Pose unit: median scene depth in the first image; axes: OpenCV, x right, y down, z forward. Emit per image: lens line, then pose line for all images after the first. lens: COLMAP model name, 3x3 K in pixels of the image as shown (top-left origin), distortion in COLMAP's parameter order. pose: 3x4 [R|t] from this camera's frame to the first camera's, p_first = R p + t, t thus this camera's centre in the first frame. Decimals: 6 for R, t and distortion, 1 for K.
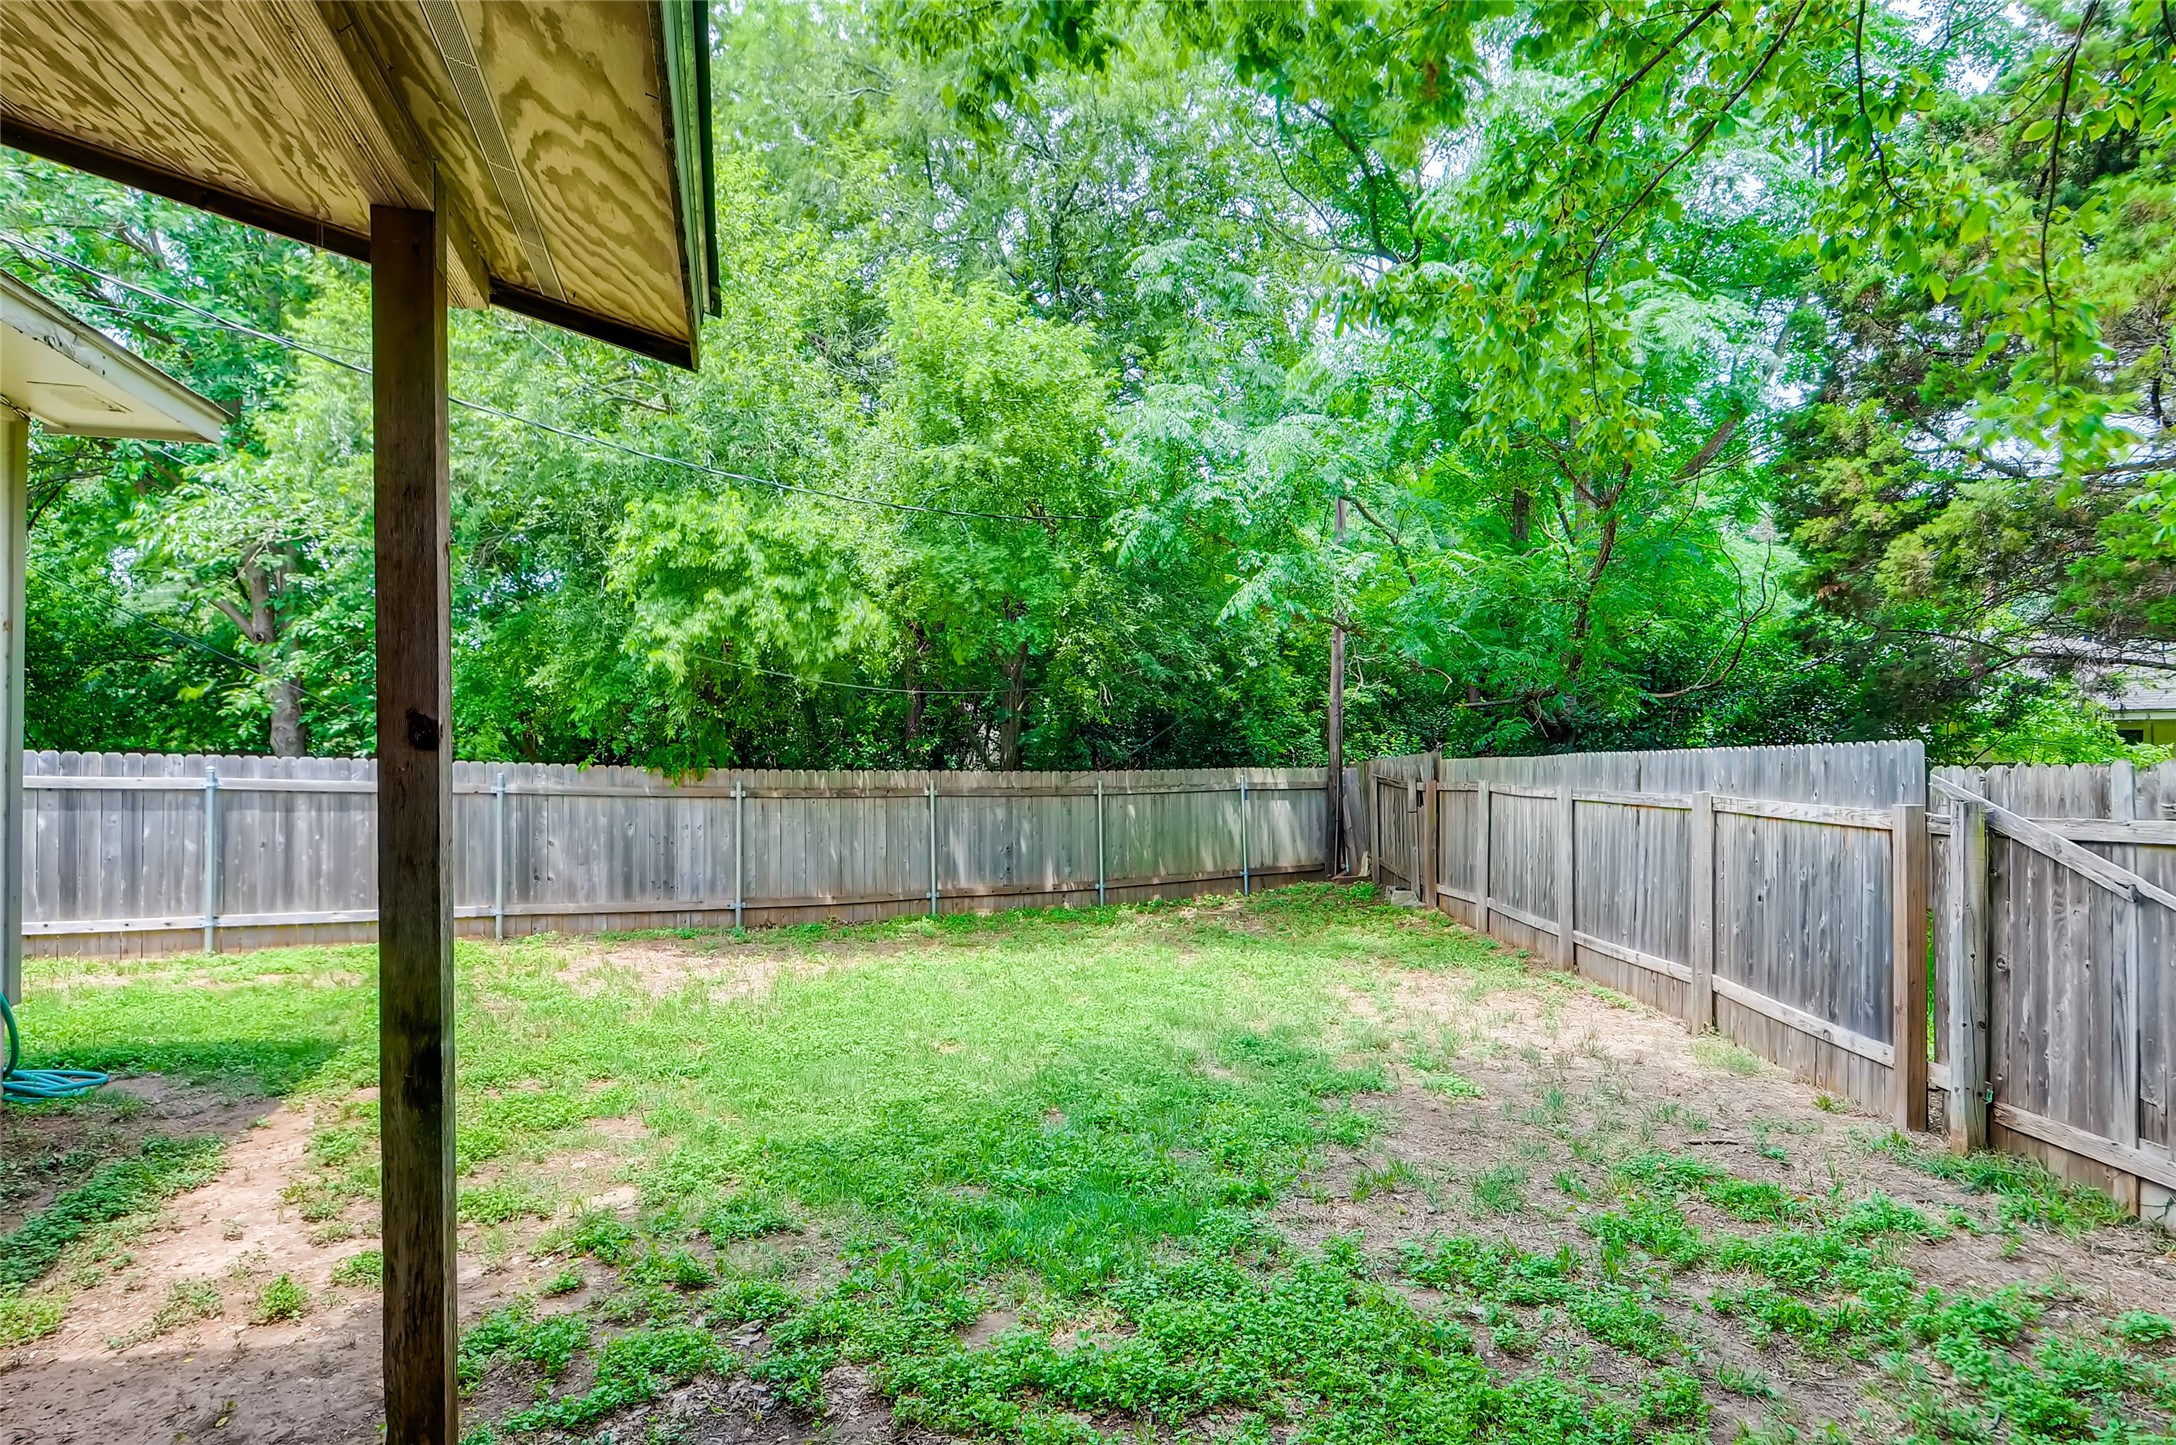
lens RADIAL K [[1171.7, 0, 1088.0], [0, 1171.7, 722.5], [0, 0, 1]] dist [0.012277, -0.012897]
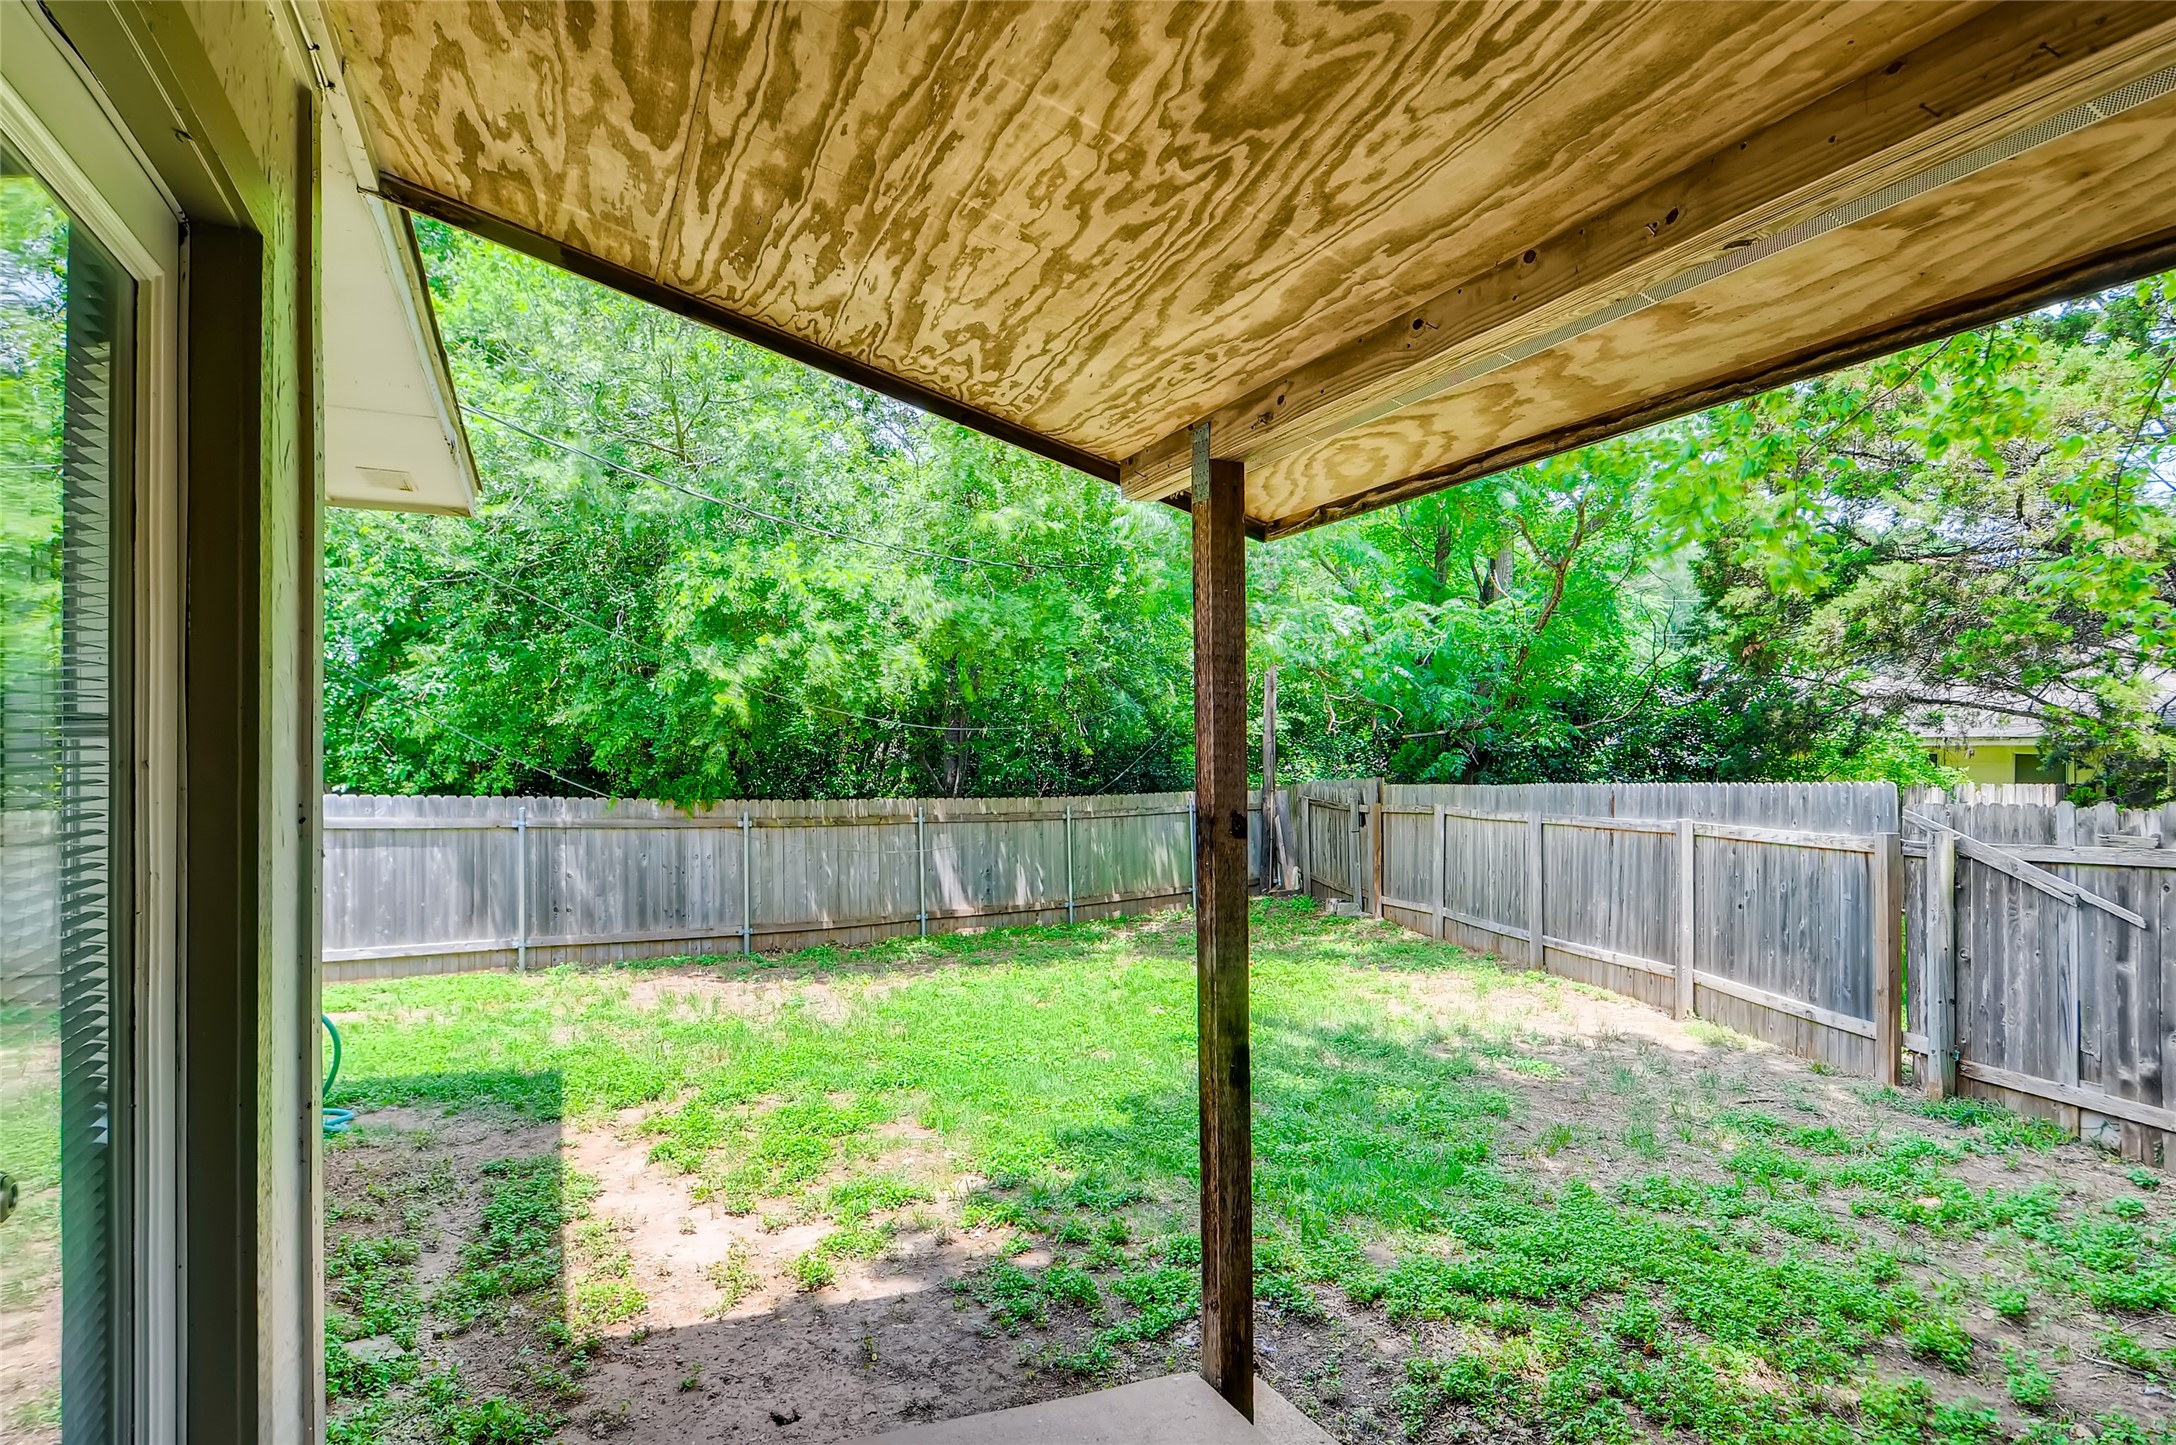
lens RADIAL K [[1154.7, 0, 1084.6], [0, 1154.7, 747.1], [0, 0, 1]] dist [0.020036, -0.021757]
pose [[0.990624, -0.004011, 0.136556, -0.270603], [0.002891, 0.999961, 0.008399, -0.029130], [-0.136584, -0.007925, 0.990597, -0.106904]]
